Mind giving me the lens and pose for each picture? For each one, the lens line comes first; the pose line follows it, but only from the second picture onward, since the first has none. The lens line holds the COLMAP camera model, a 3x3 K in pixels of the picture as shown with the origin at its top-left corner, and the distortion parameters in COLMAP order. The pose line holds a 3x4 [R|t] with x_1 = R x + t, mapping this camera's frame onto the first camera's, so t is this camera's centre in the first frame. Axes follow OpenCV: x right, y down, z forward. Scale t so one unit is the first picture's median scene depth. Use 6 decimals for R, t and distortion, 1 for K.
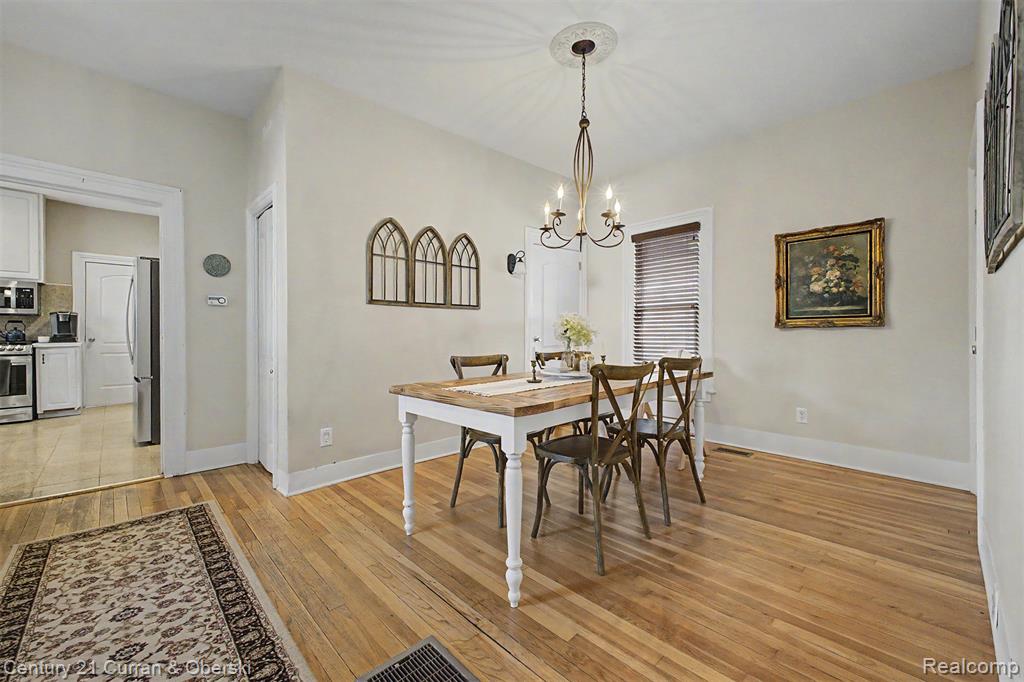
lens RADIAL K [[404.1, 0, 518.4], [0, 404.1, 341.0], [0, 0, 1]] dist [0.015486, -0.001318]
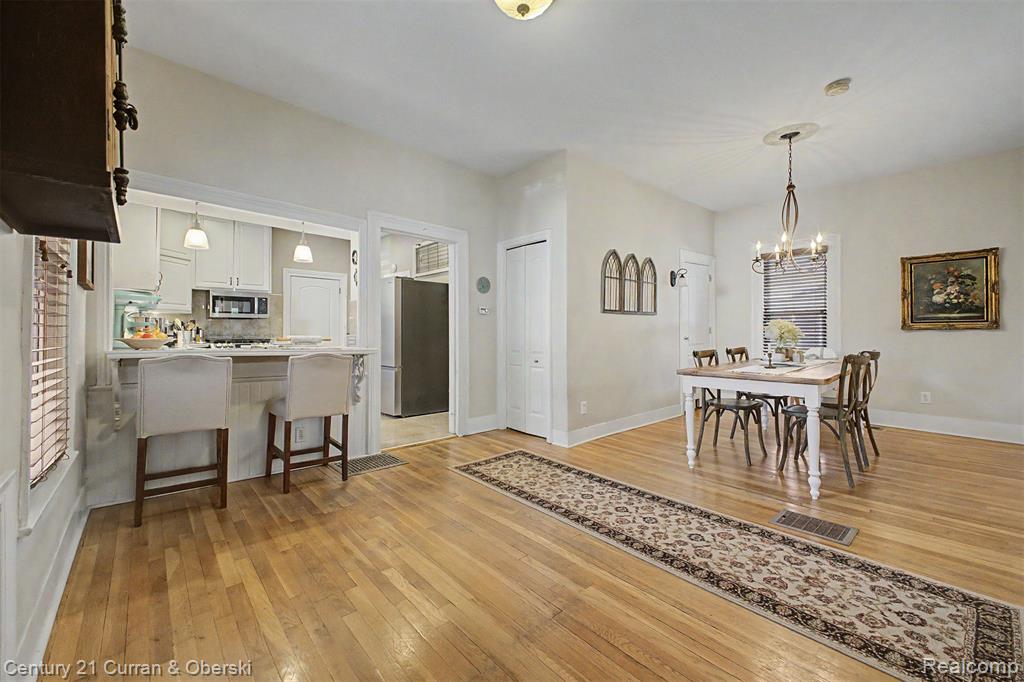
lens RADIAL K [[404.1, 0, 505.5], [0, 404.1, 336.0], [0, 0, 1]] dist [0.015486, -0.001318]
pose [[0.999336, 0.001296, -0.036418, -0.621867], [-0.001539, 0.999977, -0.006637, -0.002479], [0.036409, 0.006688, 0.999315, -0.370290]]
